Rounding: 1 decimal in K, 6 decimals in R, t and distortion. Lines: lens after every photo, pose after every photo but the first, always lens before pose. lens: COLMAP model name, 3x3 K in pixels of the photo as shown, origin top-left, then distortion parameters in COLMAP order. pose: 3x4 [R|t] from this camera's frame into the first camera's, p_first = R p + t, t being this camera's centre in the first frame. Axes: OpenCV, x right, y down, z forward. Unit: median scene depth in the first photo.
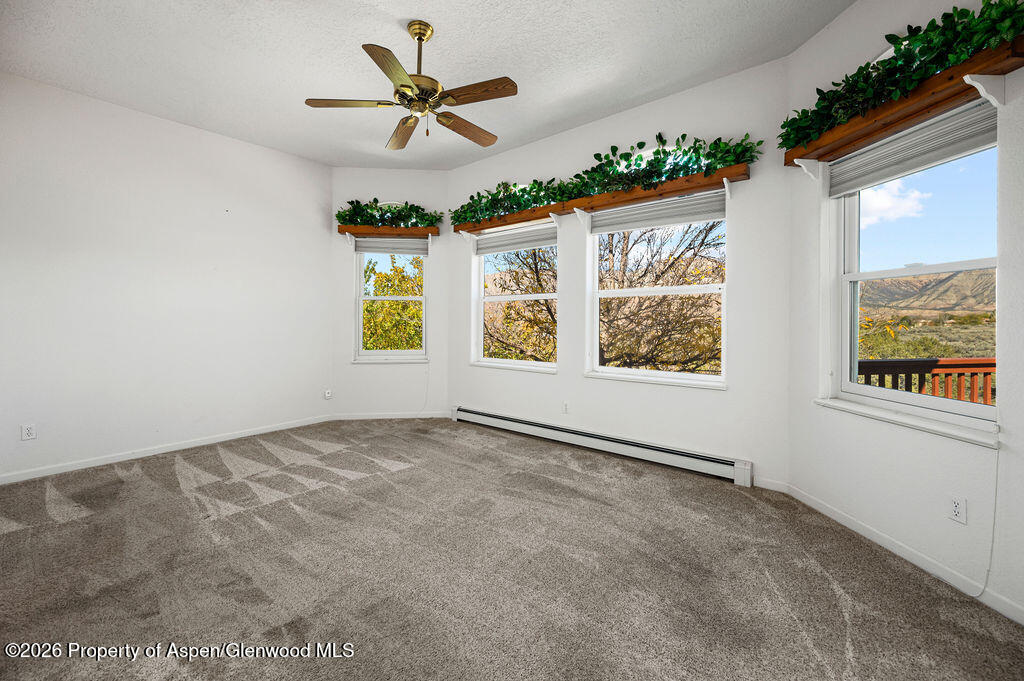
lens RADIAL K [[414.6, 0, 503.9], [0, 414.6, 320.3], [0, 0, 1]] dist [0.001694, -0.000612]
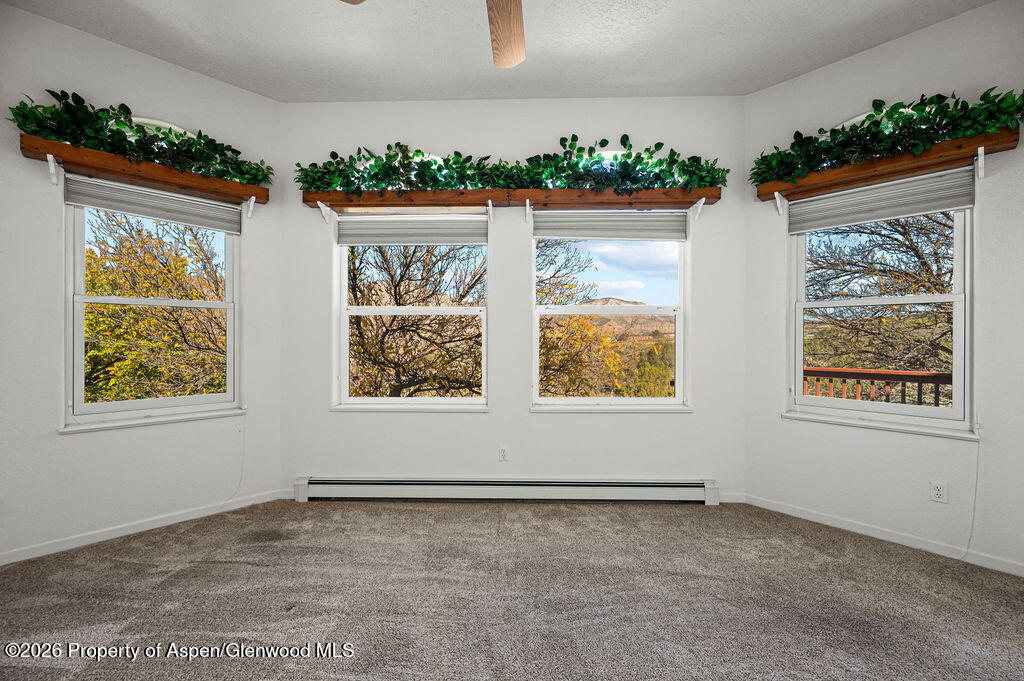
lens RADIAL K [[414.6, 0, 512.5], [0, 414.6, 342.6], [0, 0, 1]] dist [0.001694, -0.000612]
pose [[0.781177, -0.003520, 0.624300, -0.295540], [0.000378, 0.999987, 0.005165, -0.003113], [-0.624310, -0.003799, 0.781167, 0.345222]]
